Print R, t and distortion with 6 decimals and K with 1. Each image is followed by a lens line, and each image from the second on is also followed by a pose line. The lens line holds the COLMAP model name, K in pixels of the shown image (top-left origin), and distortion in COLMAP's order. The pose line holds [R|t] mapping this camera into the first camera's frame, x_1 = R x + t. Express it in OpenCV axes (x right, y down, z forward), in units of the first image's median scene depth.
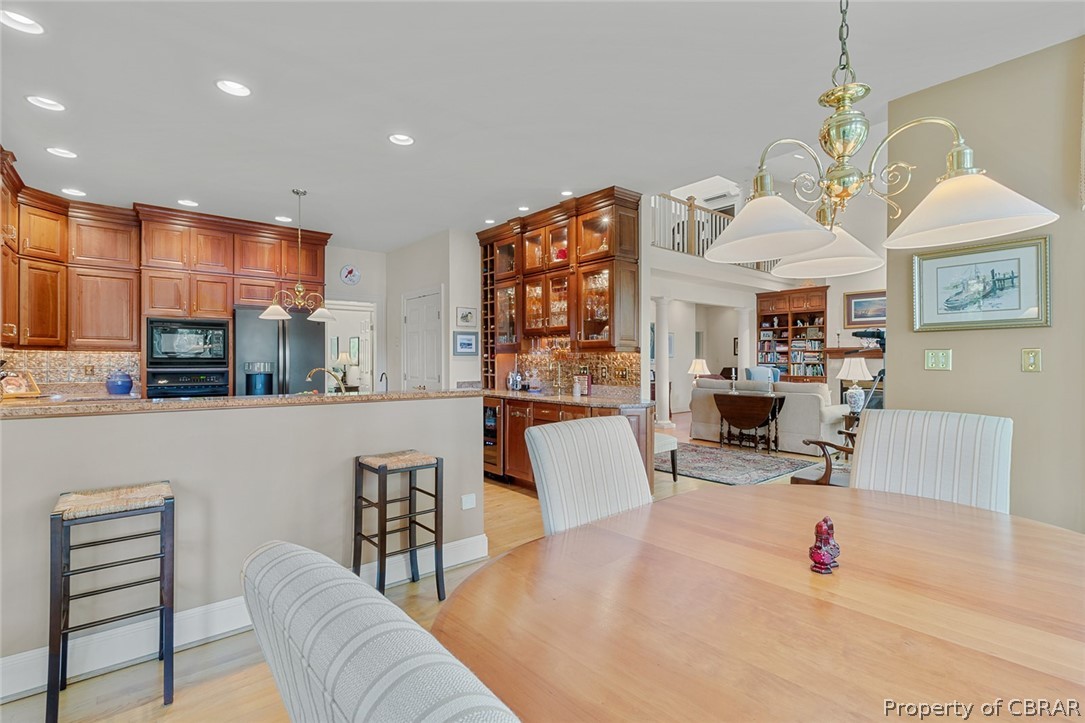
lens RADIAL K [[508.5, 0, 541.6], [0, 508.5, 358.5], [0, 0, 1]] dist [0.000353, -0.000039]
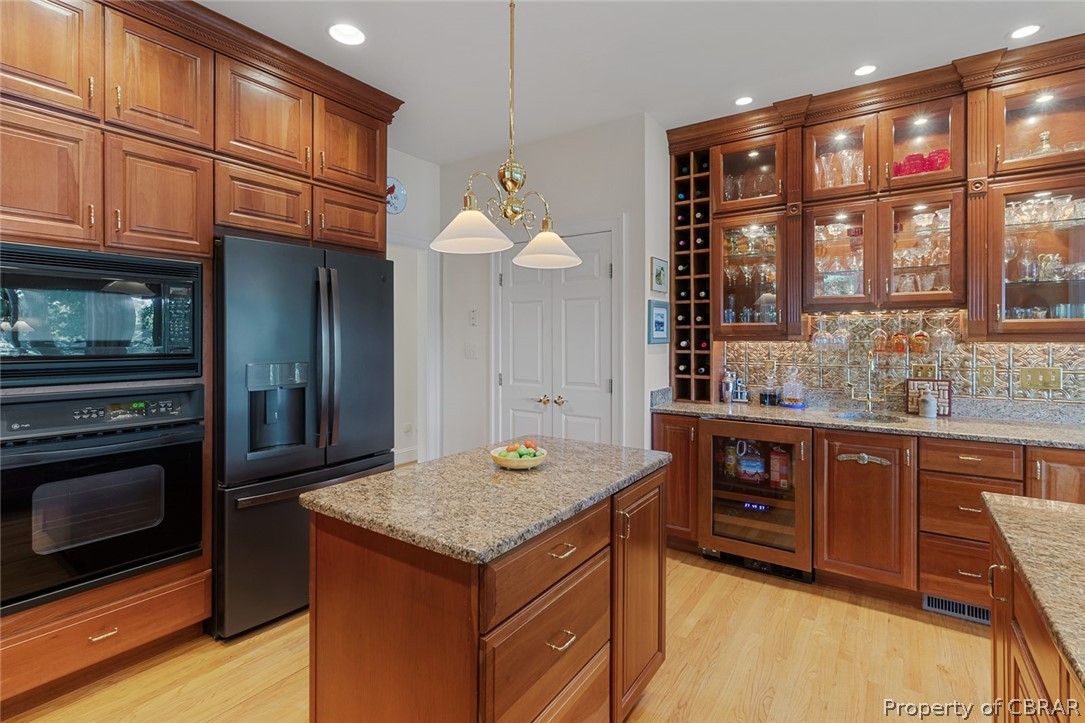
lens RADIAL K [[508.5, 0, 538.4], [0, 508.5, 340.8], [0, 0, 1]] dist [0.000353, -0.000039]
pose [[0.963031, -0.001936, 0.269384, -0.537648], [-0.000499, 0.999960, 0.008971, -0.017984], [-0.269390, -0.008773, 0.962991, 0.613259]]
